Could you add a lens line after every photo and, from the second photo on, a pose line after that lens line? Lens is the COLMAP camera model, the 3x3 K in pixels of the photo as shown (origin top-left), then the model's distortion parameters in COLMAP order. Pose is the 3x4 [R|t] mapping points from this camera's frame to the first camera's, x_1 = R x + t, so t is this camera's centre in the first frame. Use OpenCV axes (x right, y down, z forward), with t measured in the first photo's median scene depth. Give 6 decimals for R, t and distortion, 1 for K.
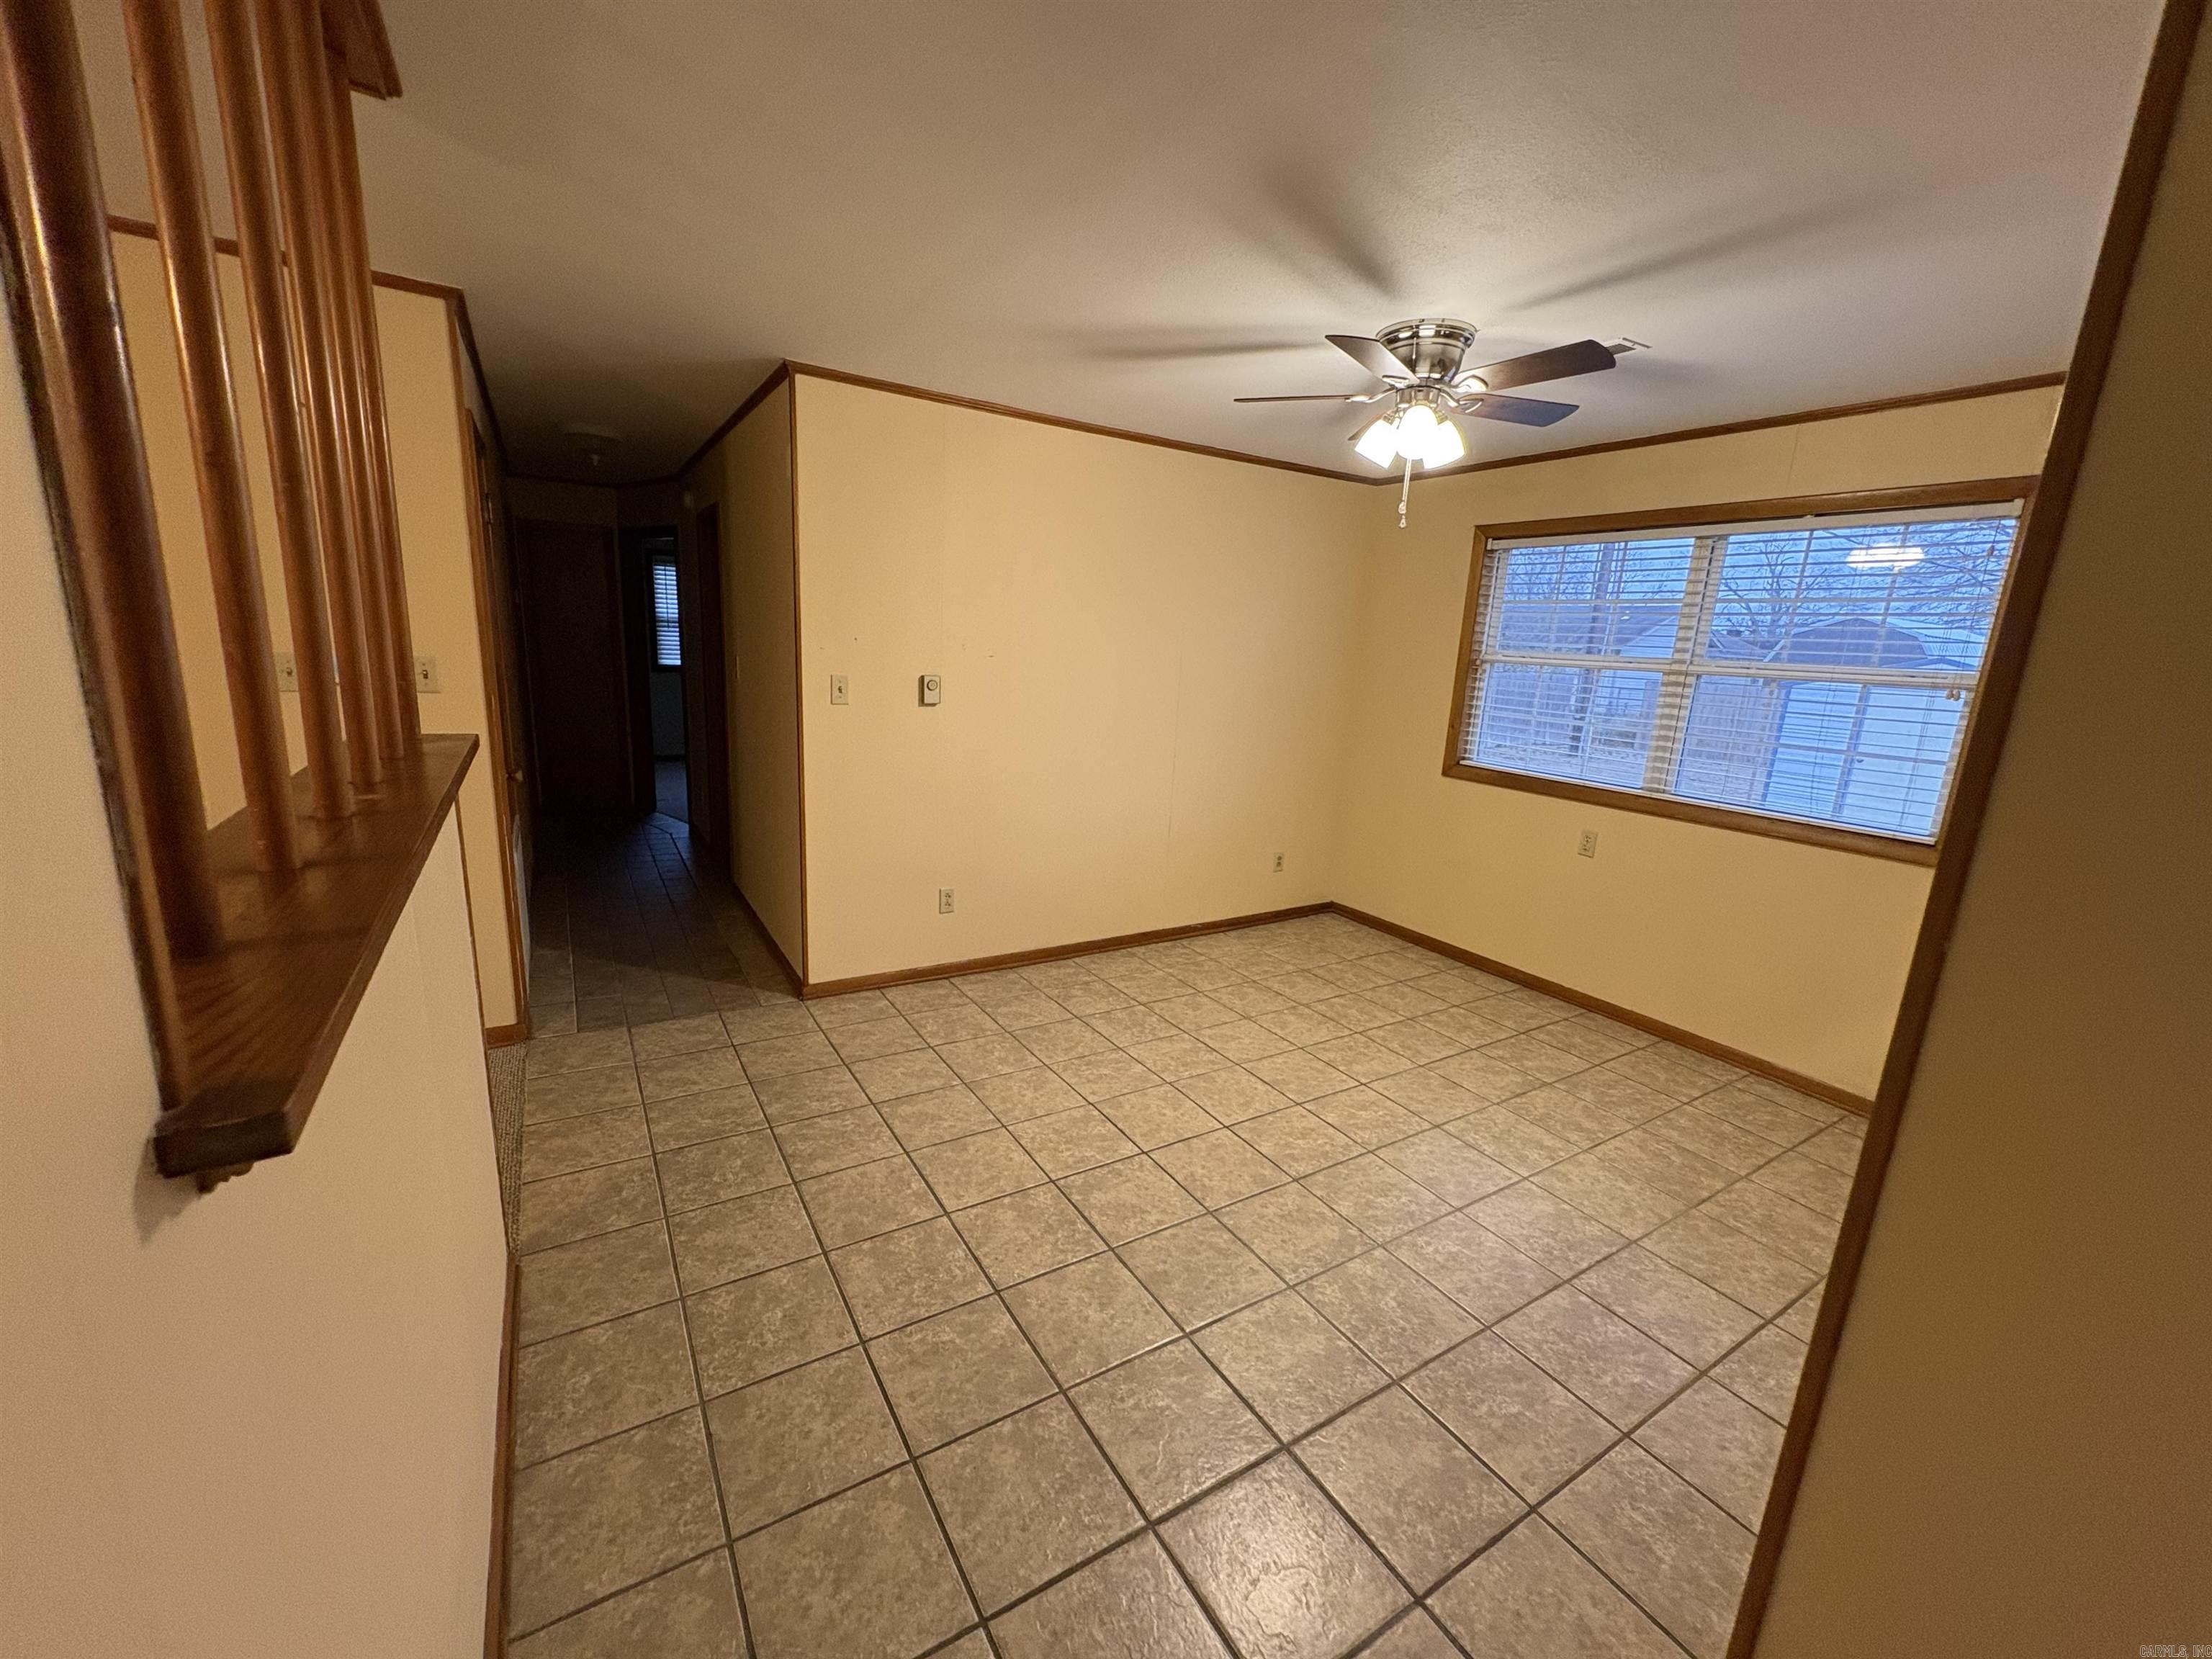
lens RADIAL K [[882.2, 0, 1110.1], [0, 882.2, 833.0], [0, 0, 1]] dist [0.004387, 0.000222]
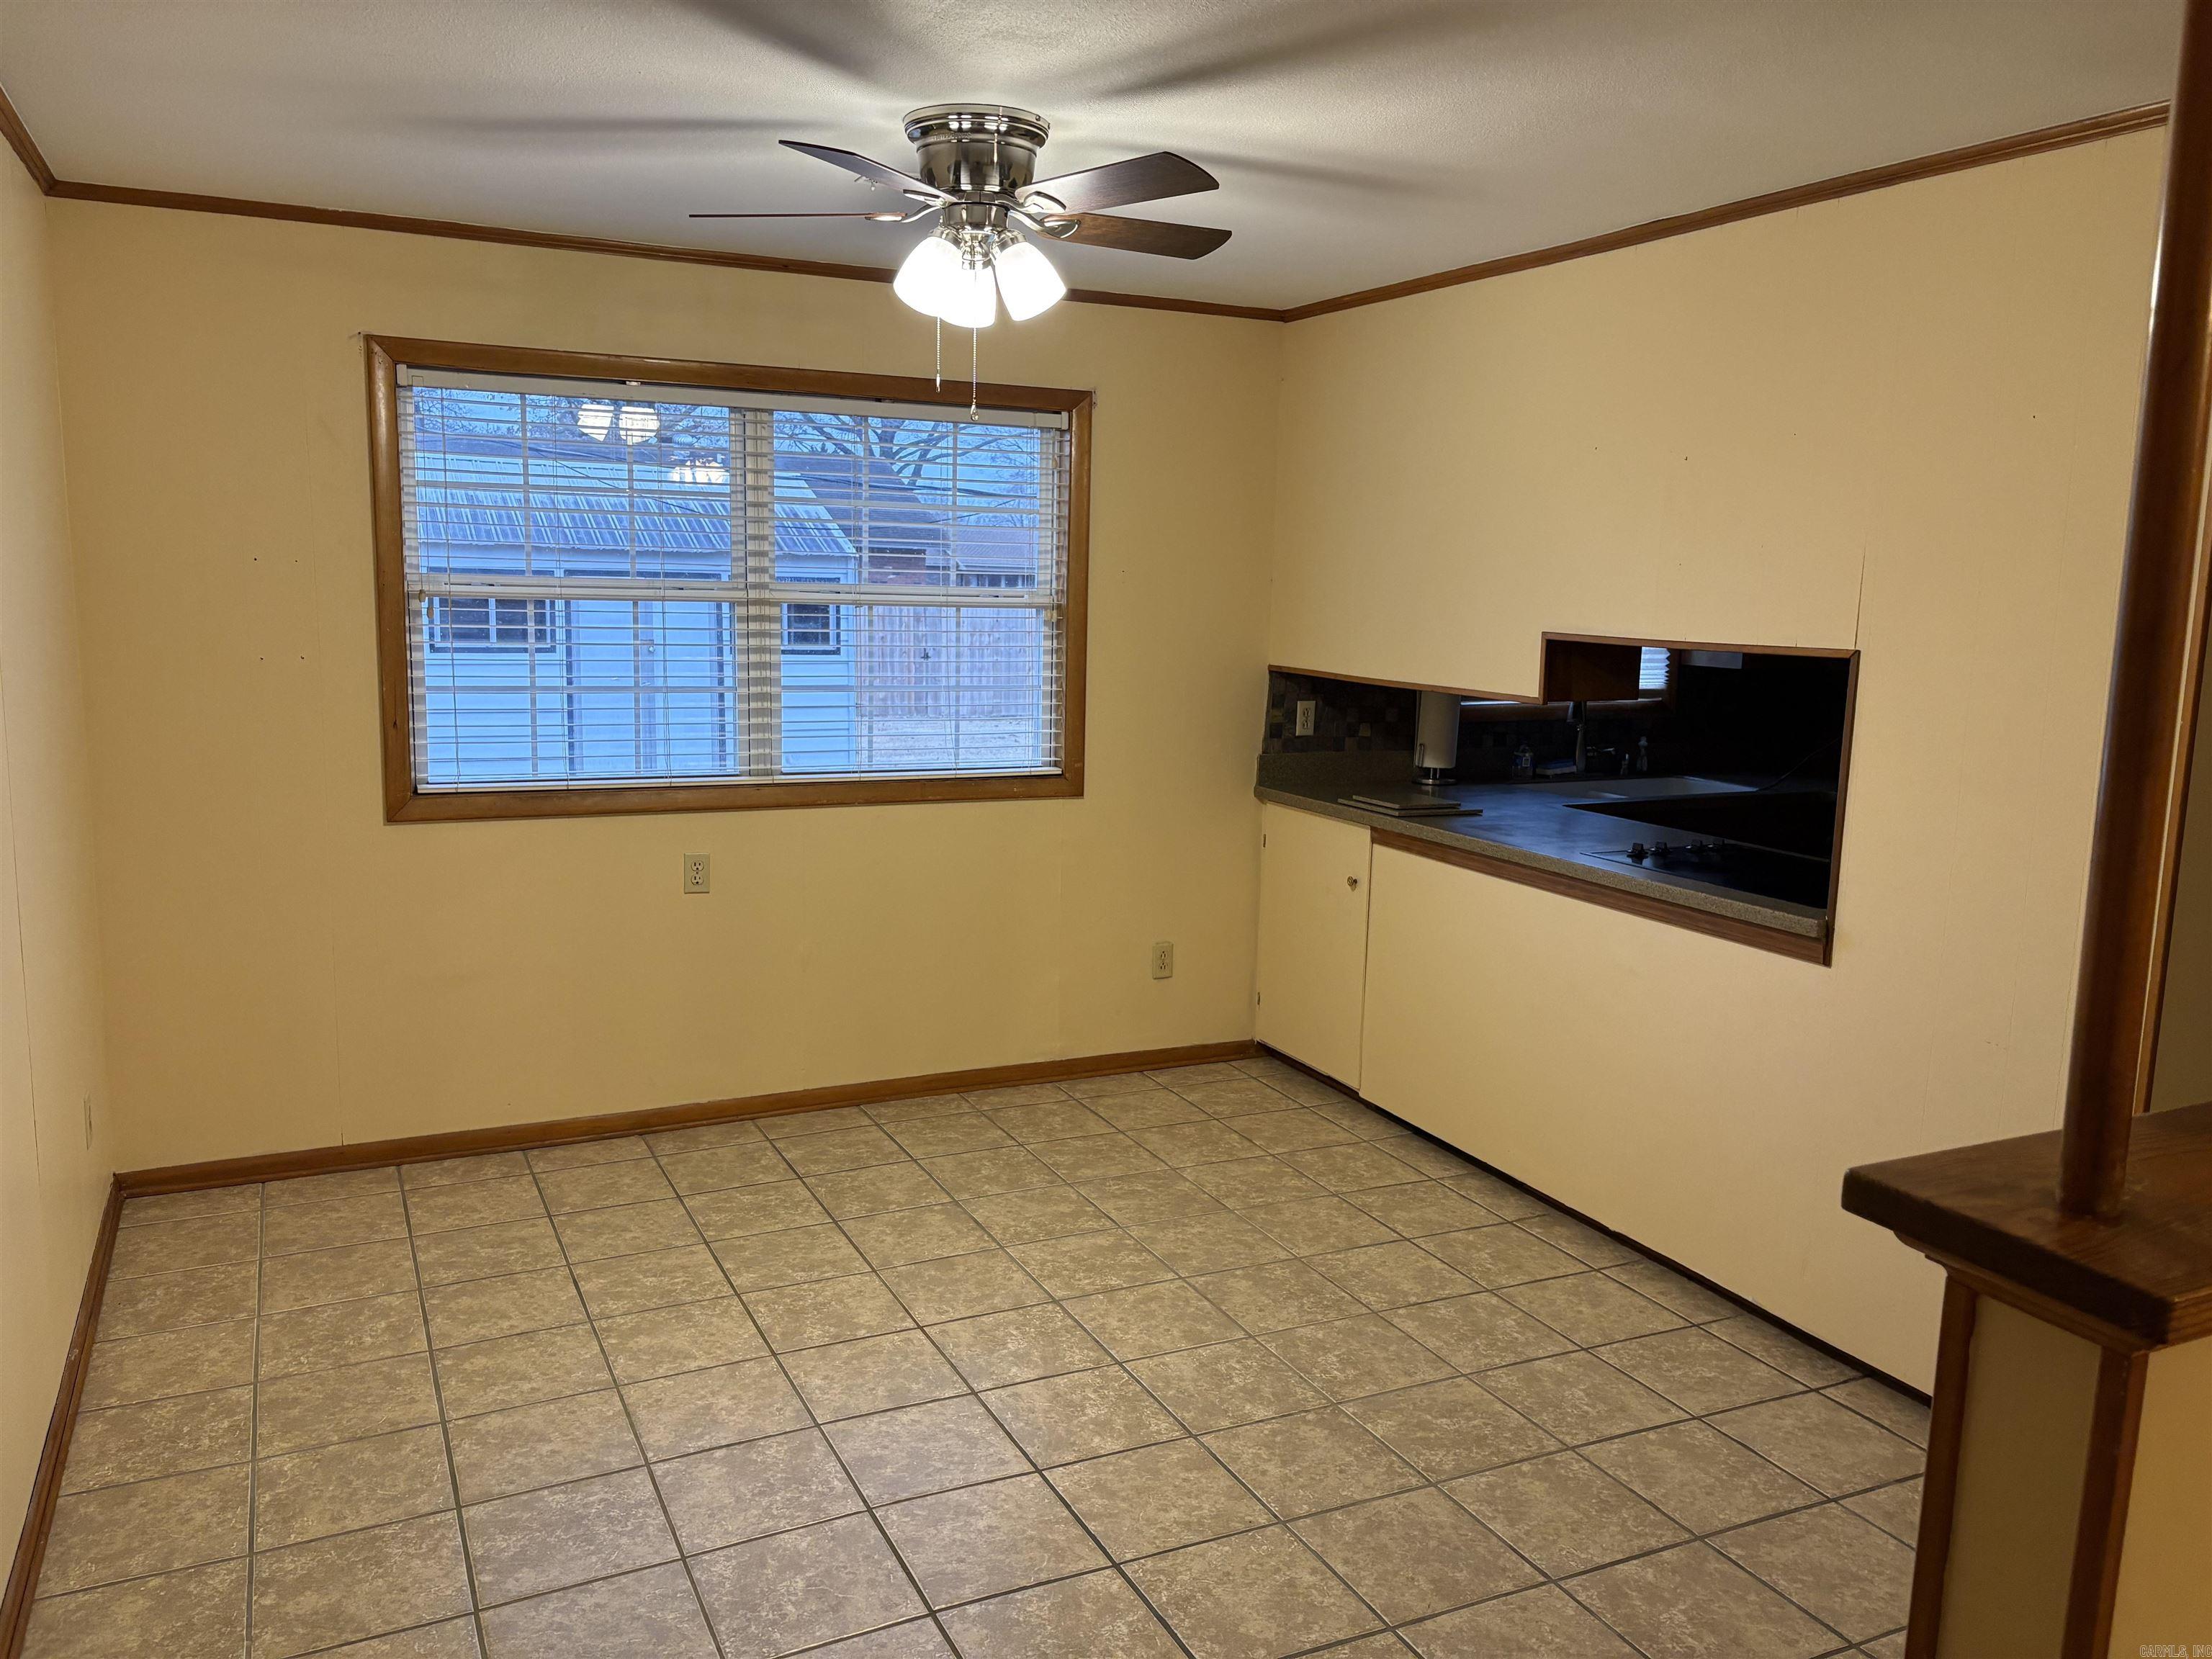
lens RADIAL K [[1679.4, 0, 1101.5], [0, 1679.4, 822.8], [0, 0, 1]] dist [0.034989, -0.030491]
pose [[0.113325, -0.200620, 0.973093, -0.659878], [0.198497, 0.964229, 0.175676, -0.196334], [-0.973528, 0.173248, 0.149093, 0.581387]]
